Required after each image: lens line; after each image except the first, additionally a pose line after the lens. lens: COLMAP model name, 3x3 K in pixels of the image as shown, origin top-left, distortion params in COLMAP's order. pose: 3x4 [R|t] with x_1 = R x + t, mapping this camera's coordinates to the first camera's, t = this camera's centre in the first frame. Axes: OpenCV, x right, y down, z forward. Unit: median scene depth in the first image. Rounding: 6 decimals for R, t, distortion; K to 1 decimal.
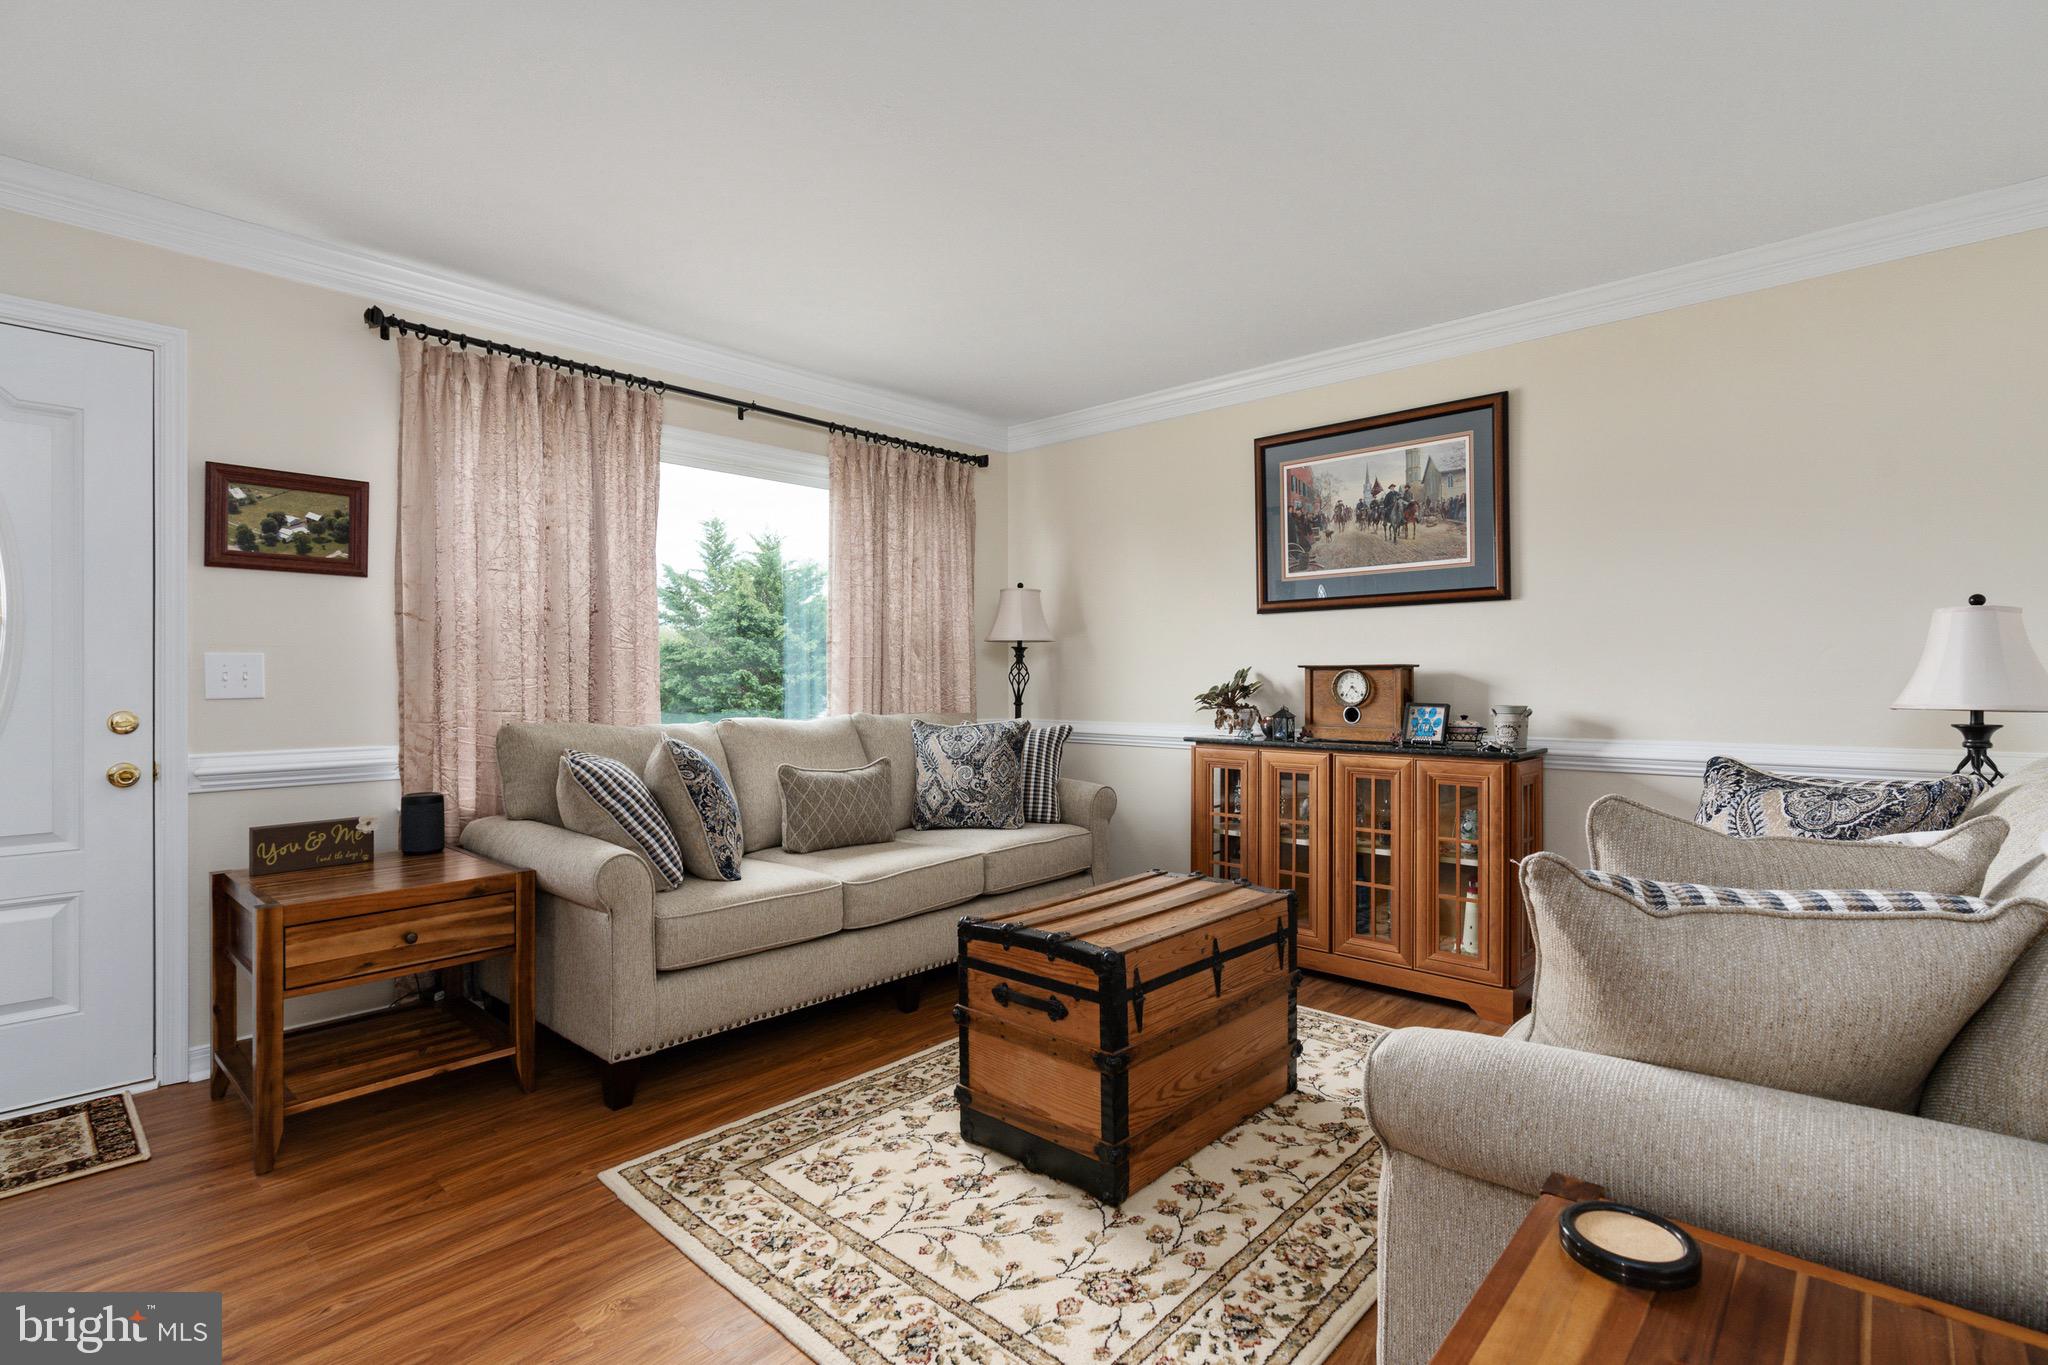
lens RADIAL K [[956.4, 0, 1024.0], [0, 956.4, 682.5], [0, 0, 1]] dist [-0.027168, 0.000180]
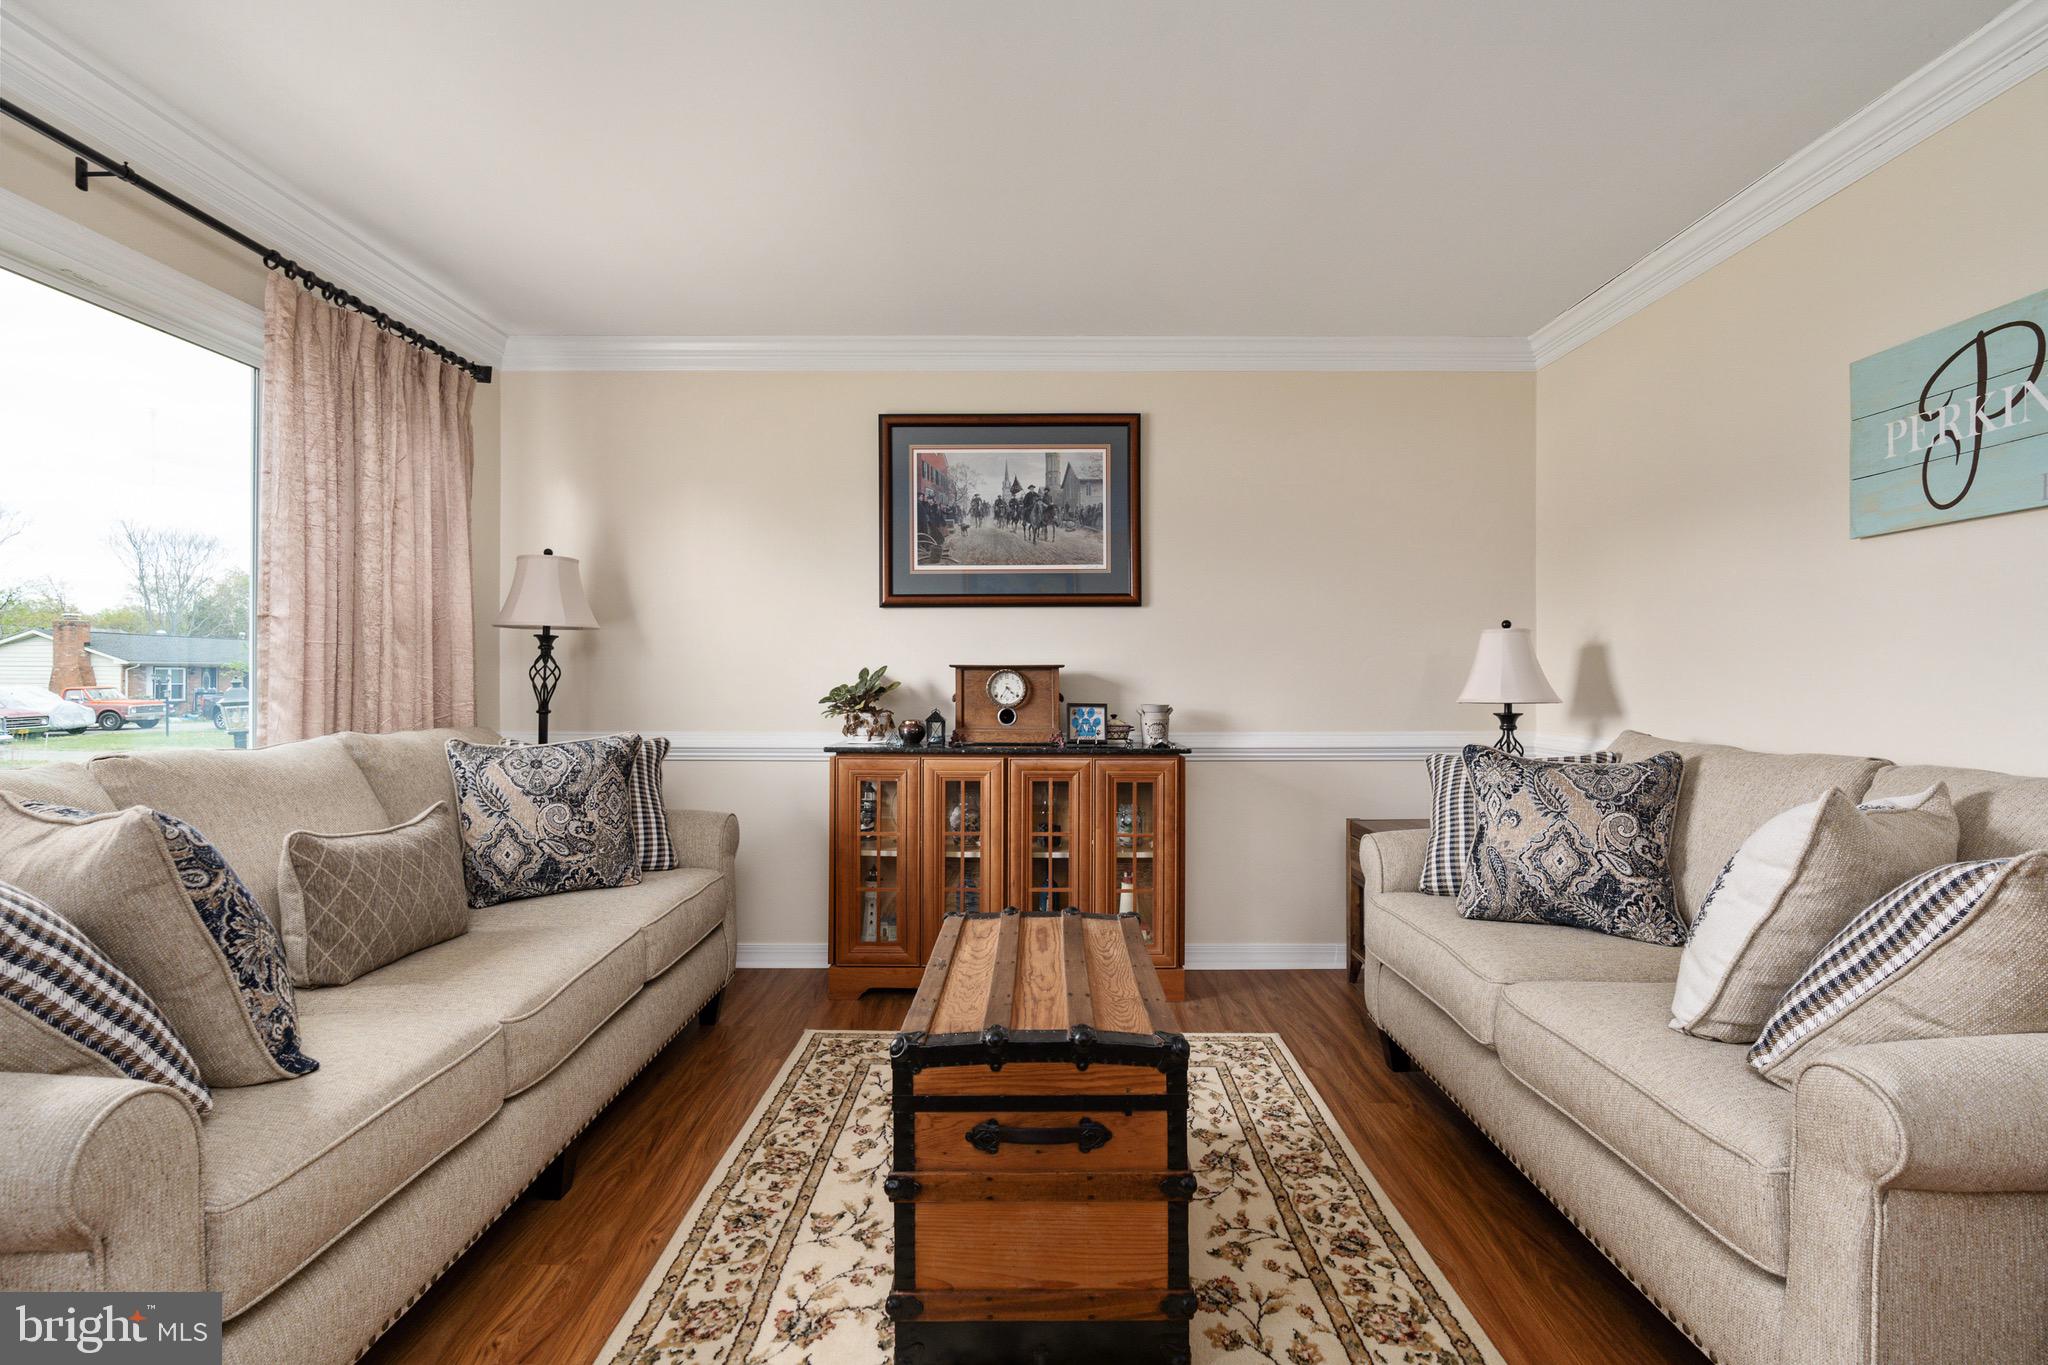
lens RADIAL K [[913.1, 0, 1024.0], [0, 913.1, 682.5], [0, 0, 1]] dist [-0.015990, 0.001013]
pose [[0.738793, 0.000363, 0.673932, -0.273323], [0.000432, 0.999999, -0.001013, 0.000239], [-0.673932, 0.001040, 0.738793, 0.306118]]
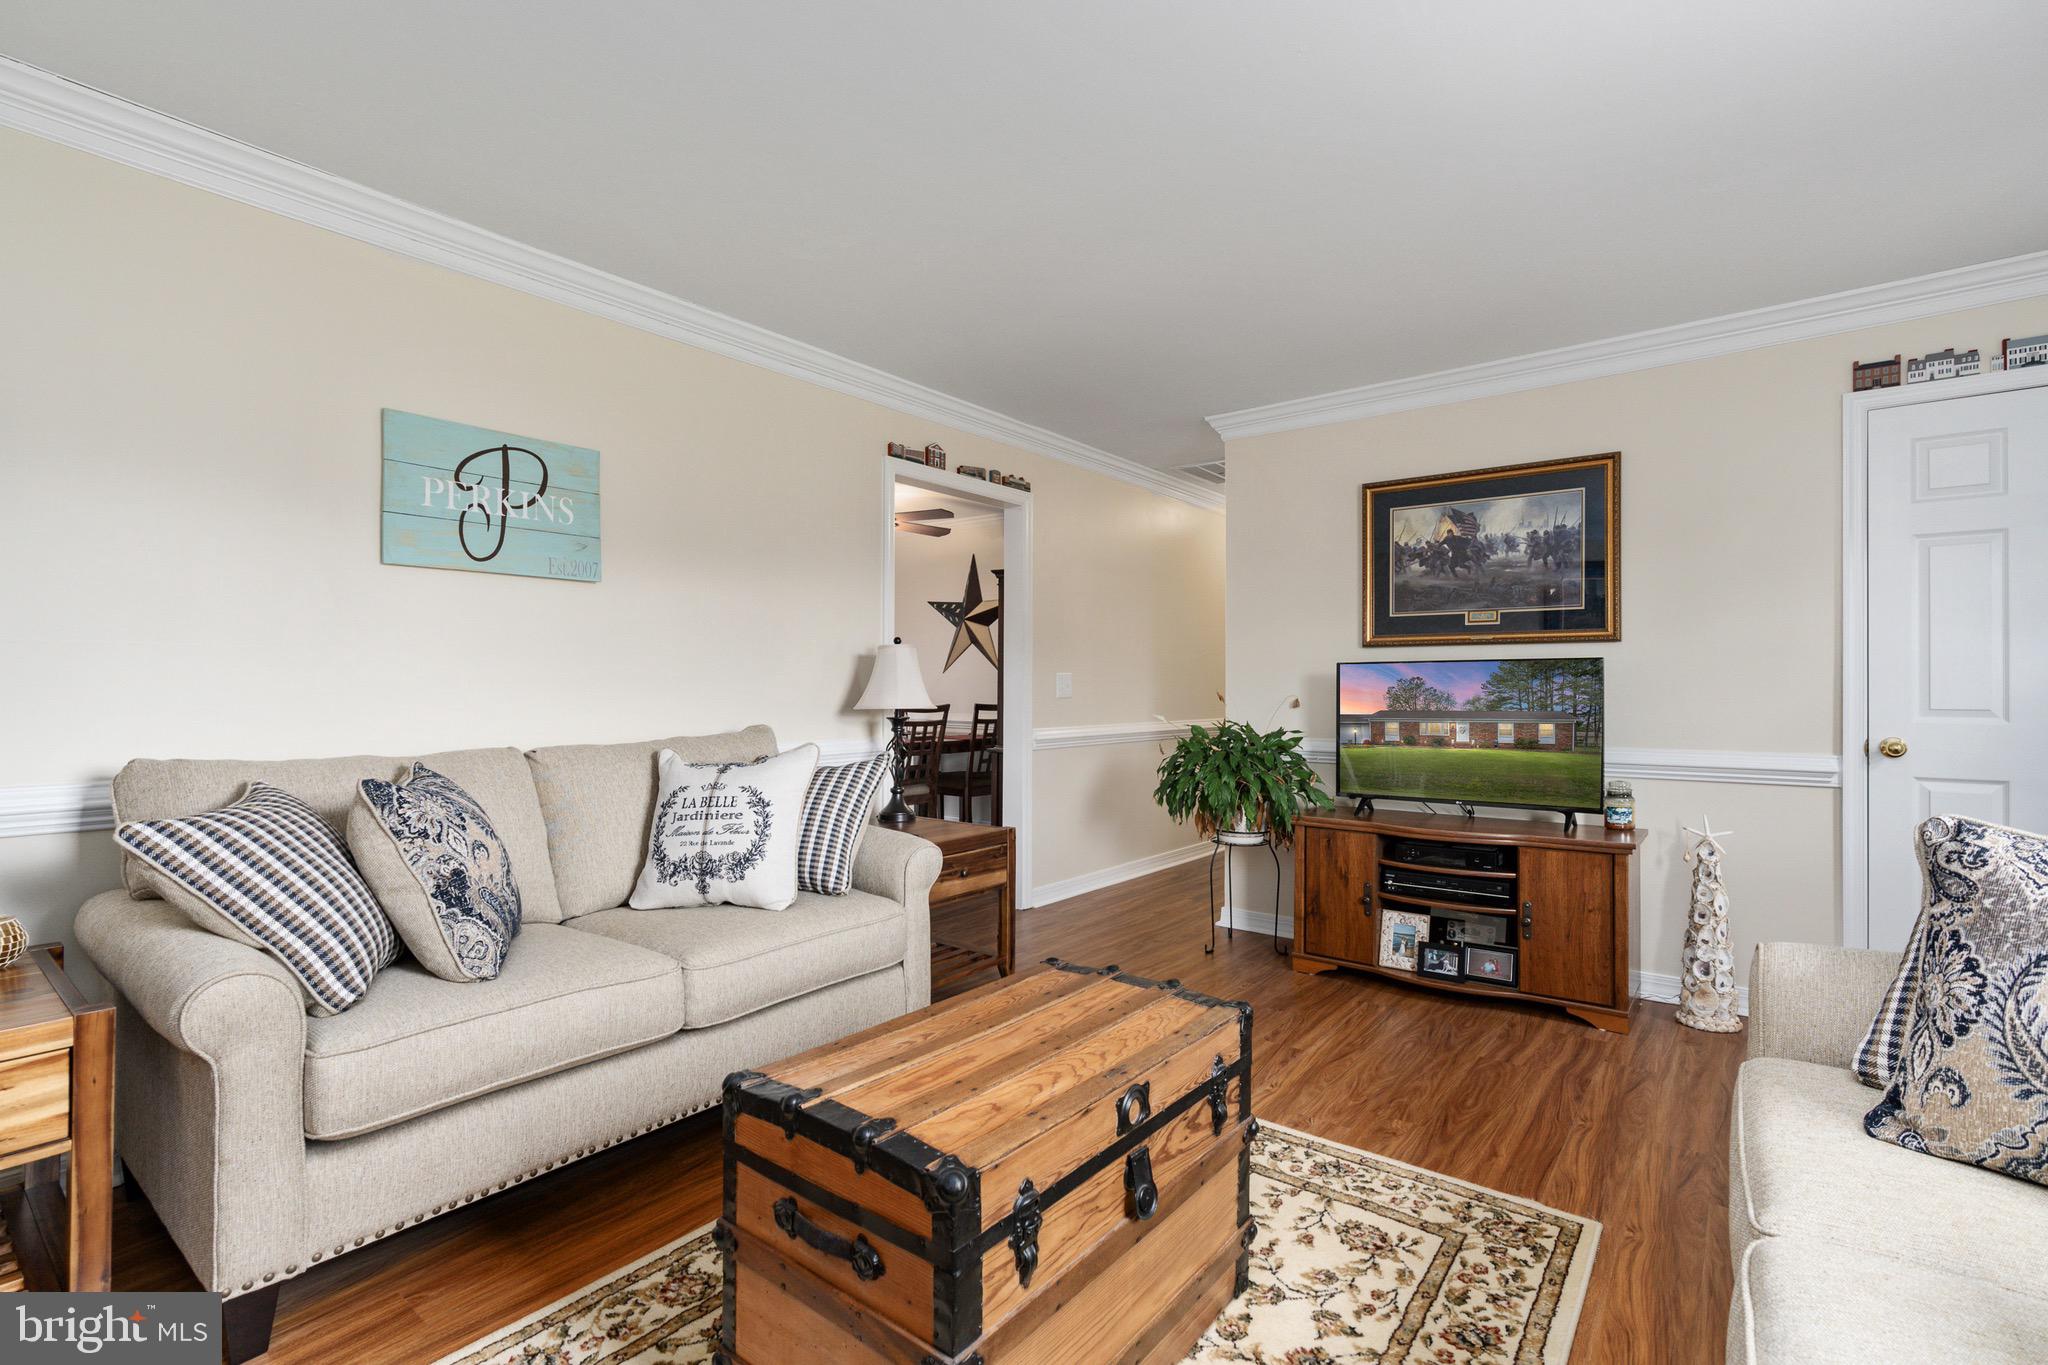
lens RADIAL K [[944.1, 0, 1024.0], [0, 944.1, 682.5], [0, 0, 1]] dist [-0.011139, 0.000088]
pose [[-0.997126, 0.000902, -0.075760, 0.108856], [0.000643, 0.999994, 0.003445, -0.007953], [0.075762, 0.003387, -0.997120, 1.114486]]
